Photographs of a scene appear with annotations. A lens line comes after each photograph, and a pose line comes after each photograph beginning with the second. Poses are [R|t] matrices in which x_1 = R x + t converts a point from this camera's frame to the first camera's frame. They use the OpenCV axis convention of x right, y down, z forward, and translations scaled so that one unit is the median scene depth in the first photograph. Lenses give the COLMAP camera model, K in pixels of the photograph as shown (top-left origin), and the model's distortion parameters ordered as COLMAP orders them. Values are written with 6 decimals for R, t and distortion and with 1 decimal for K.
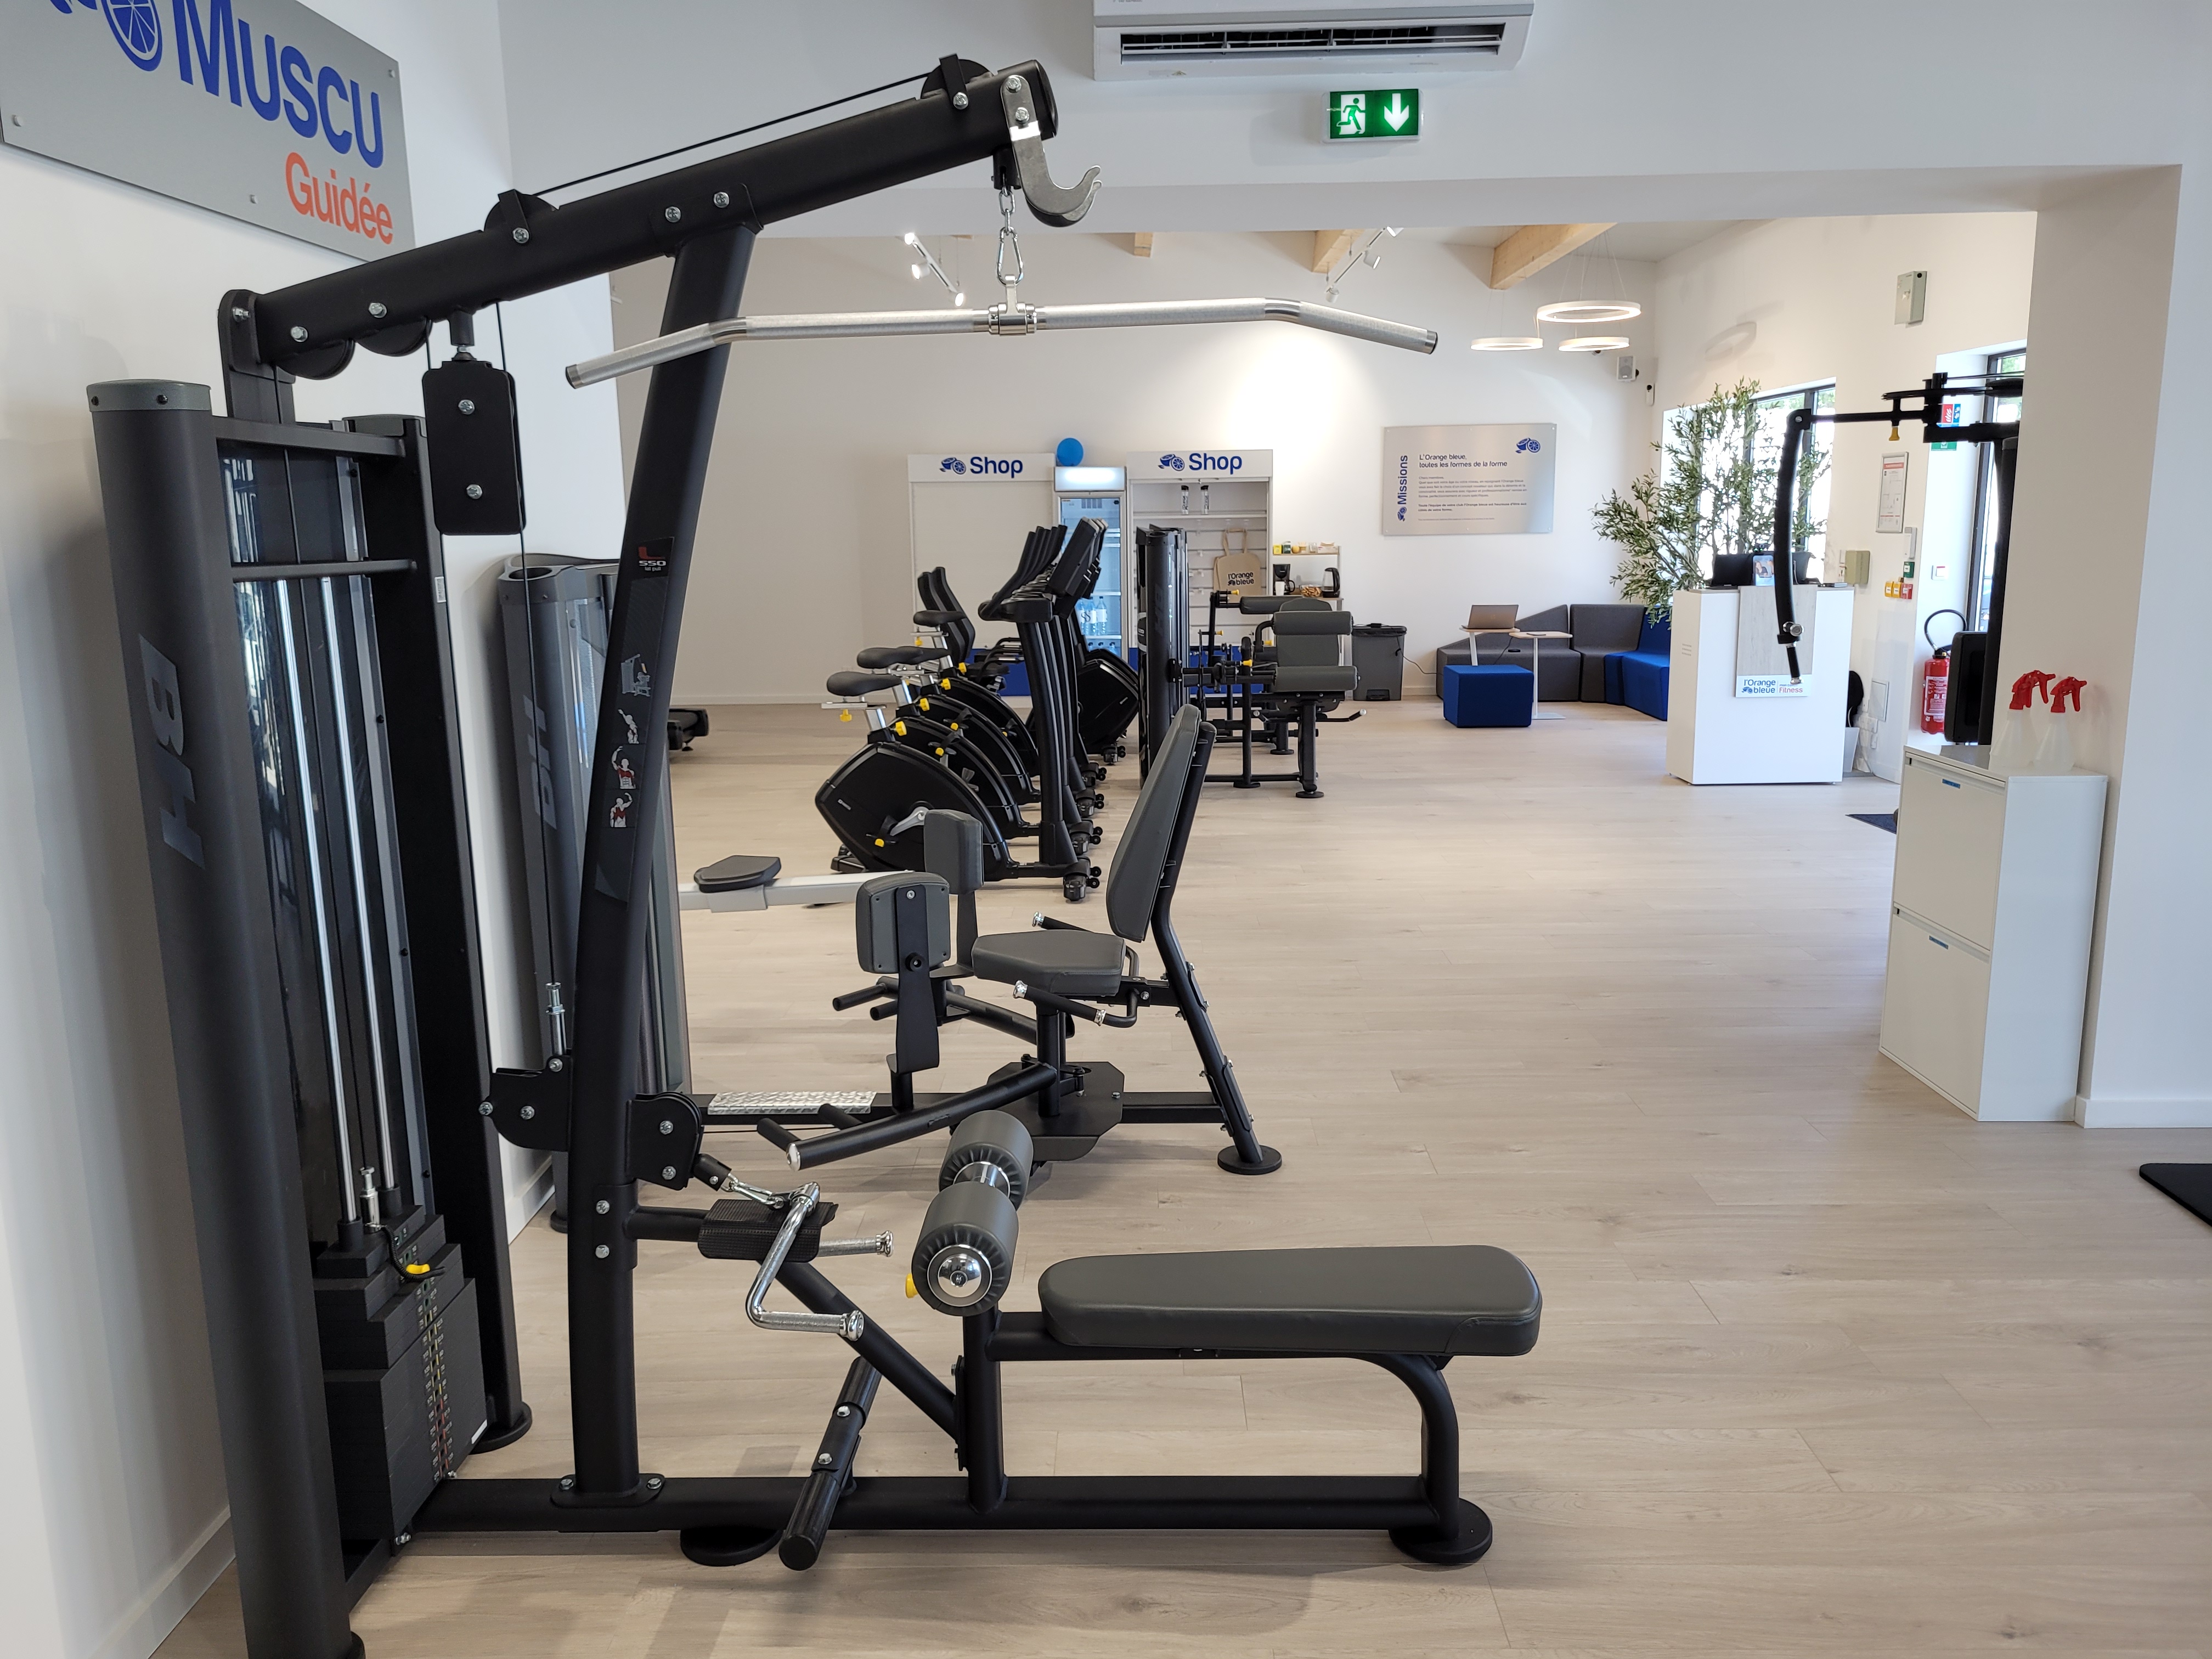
lens RADIAL K [[1678.2, 0, 1115.8], [0, 1678.2, 851.7], [0, 0, 1]] dist [0.066905, -0.020629]
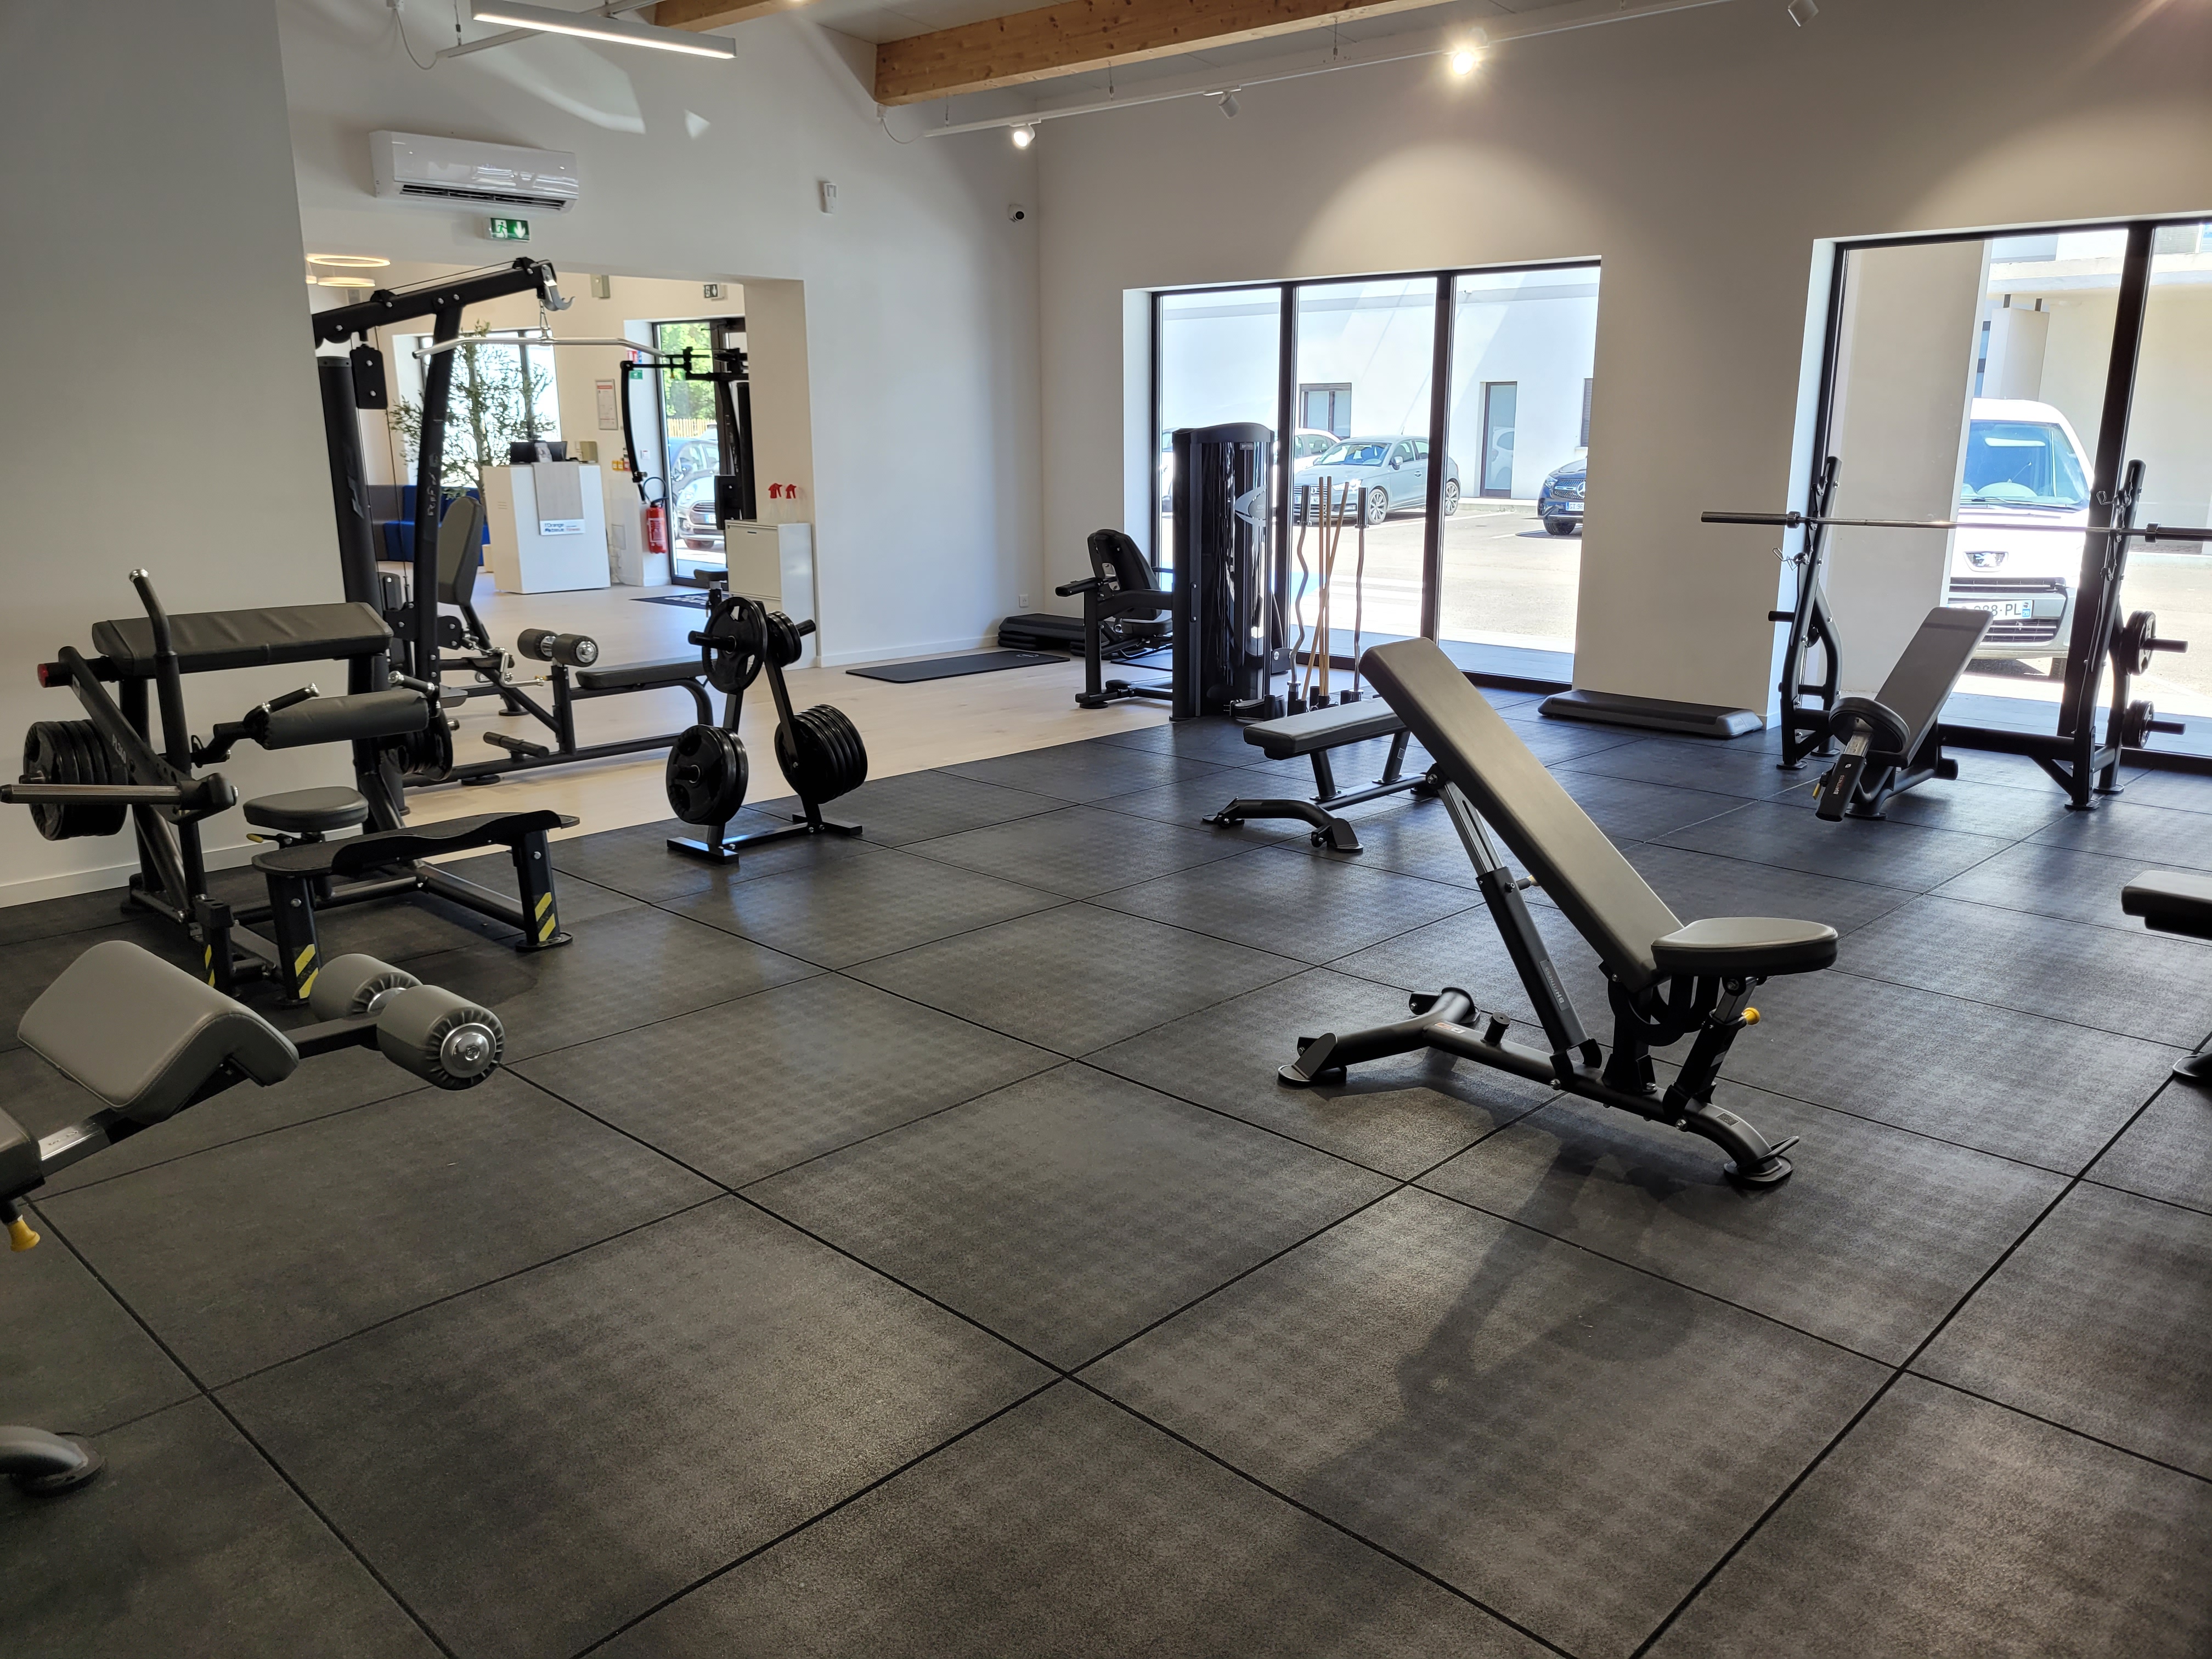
lens RADIAL K [[1678.2, 0, 1106.5], [0, 1678.2, 829.6], [0, 0, 1]] dist [0.066905, -0.020629]
pose [[0.698075, -0.157802, 0.698420, -0.398164], [0.130677, 0.987108, 0.092416, 0.099106], [-0.703999, 0.026754, 0.709696, -0.456024]]
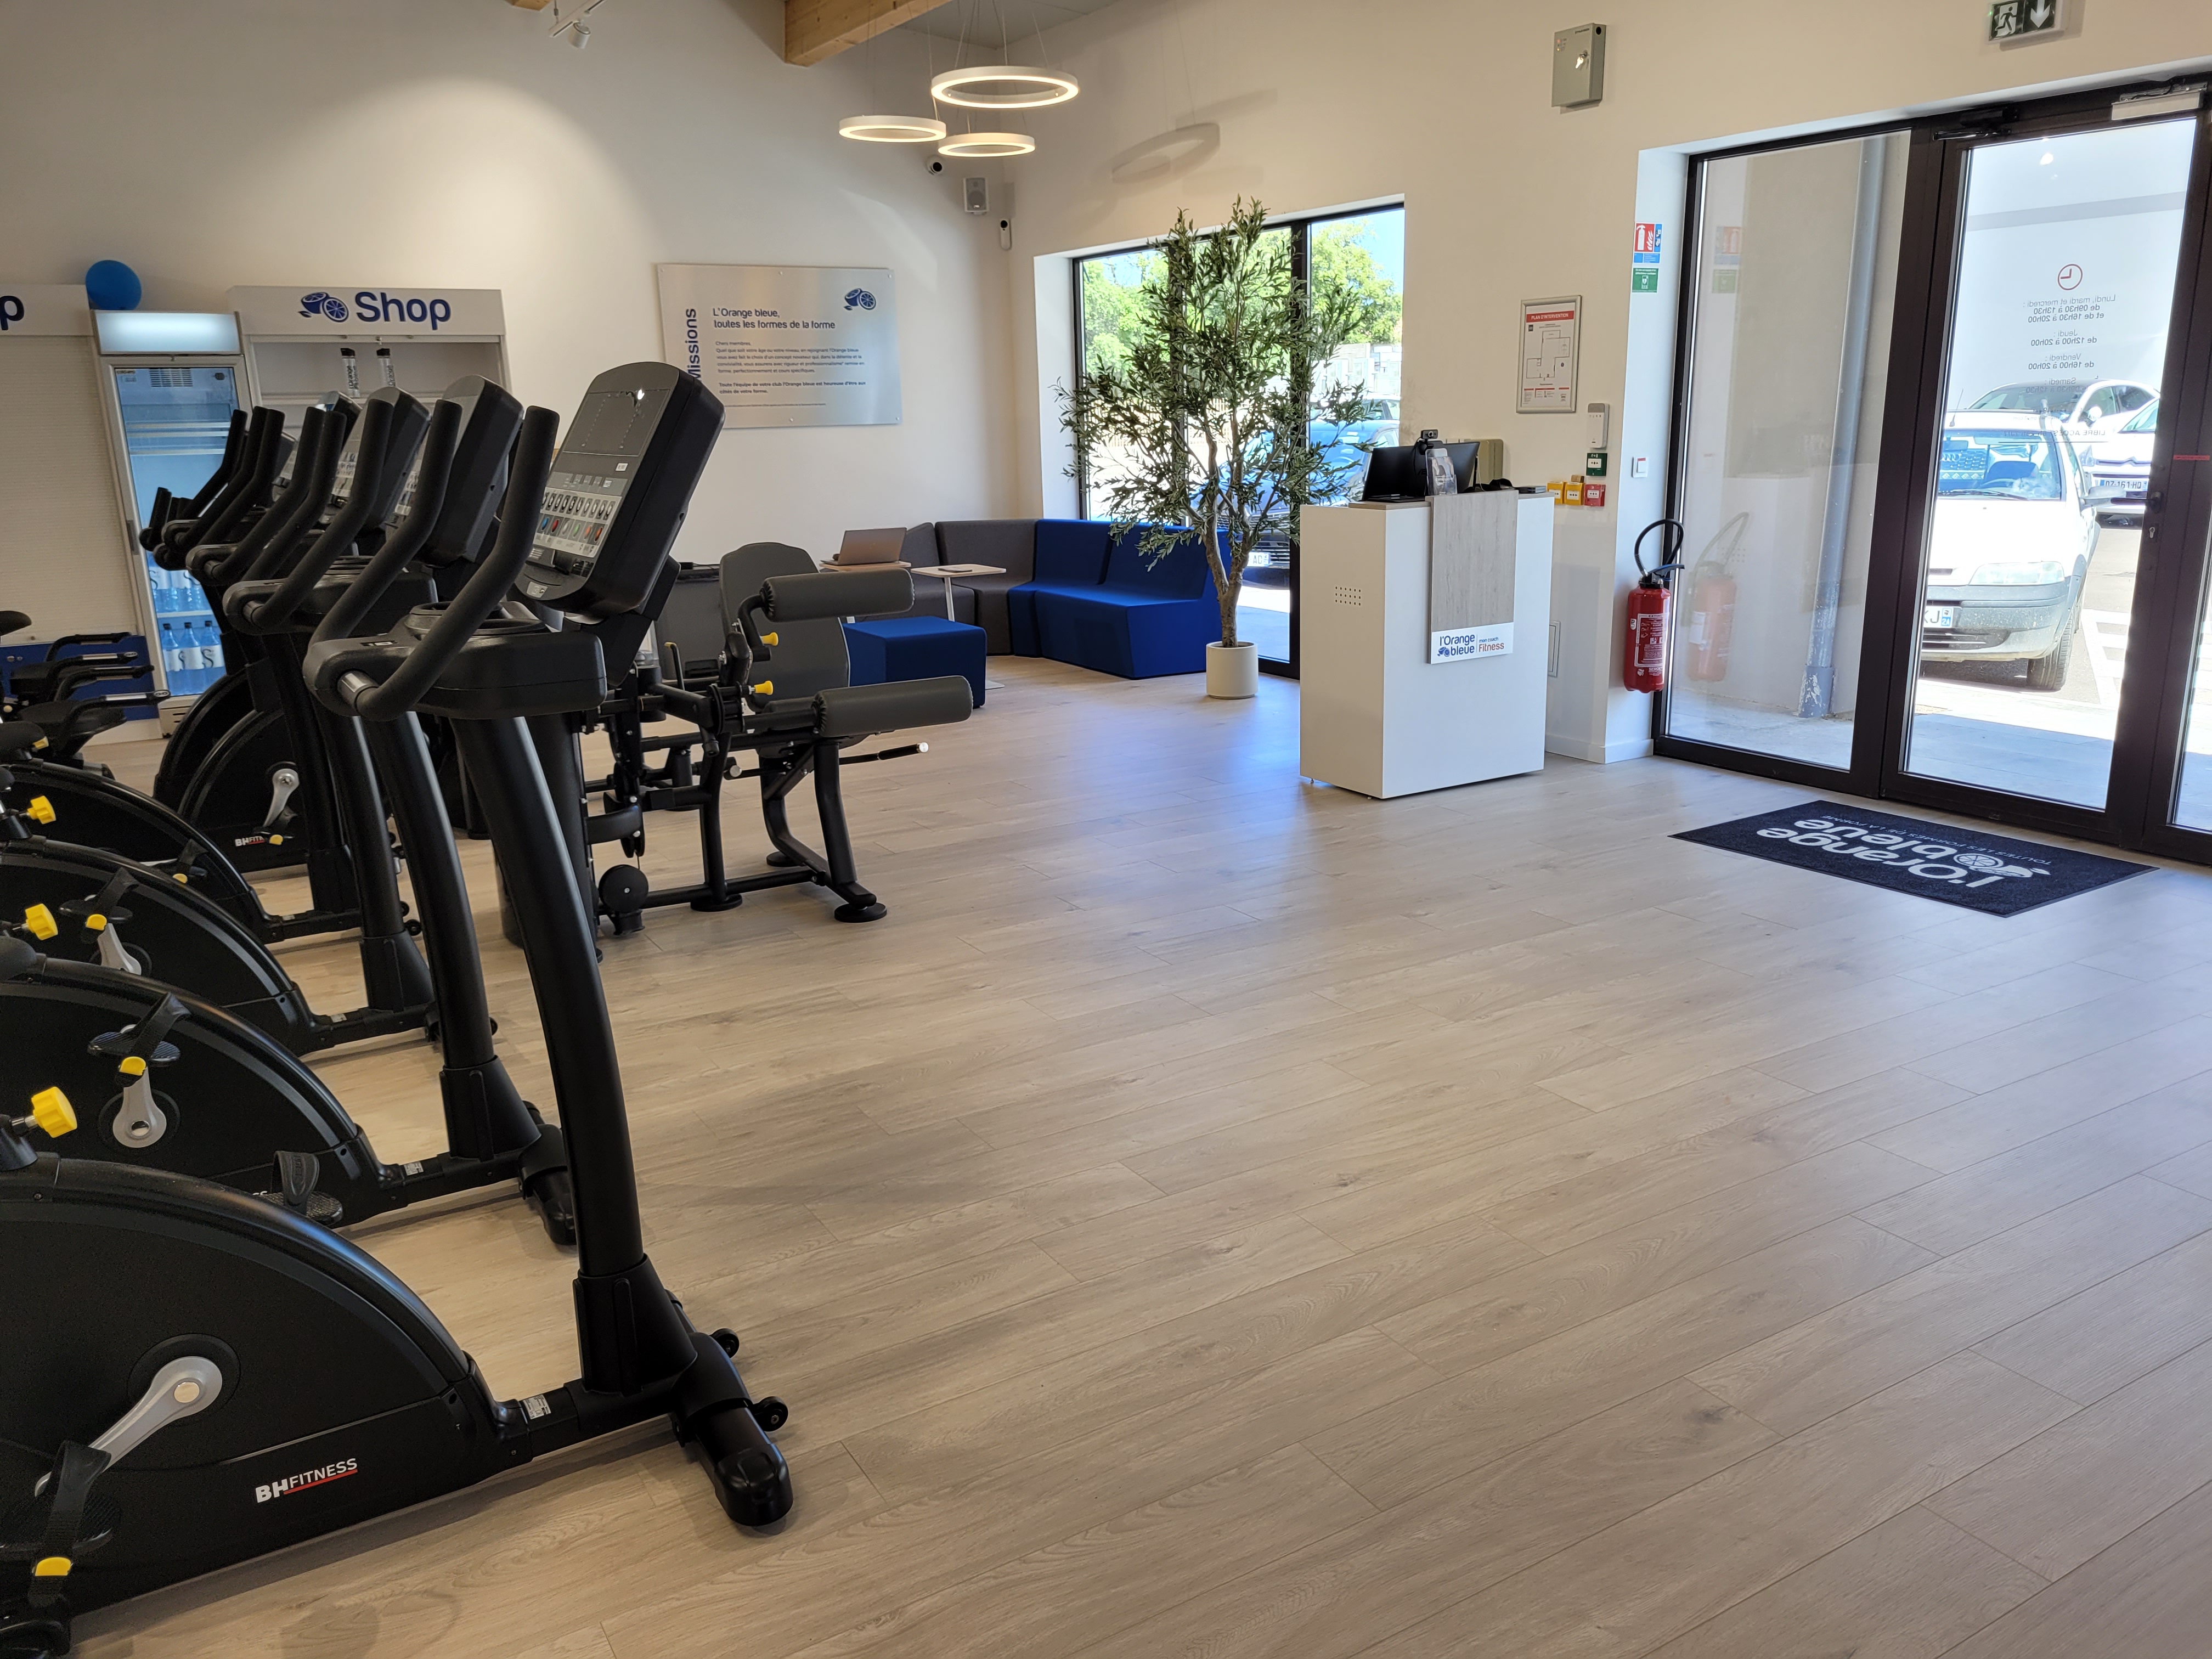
lens RADIAL K [[1678.2, 0, 1103.2], [0, 1678.2, 834.8], [0, 0, 1]] dist [0.066905, -0.020629]
pose [[0.856137, -0.140020, 0.497417, -0.084125], [0.114286, 0.990059, 0.081990, -0.094068], [-0.503952, -0.013347, 0.863628, 0.491910]]
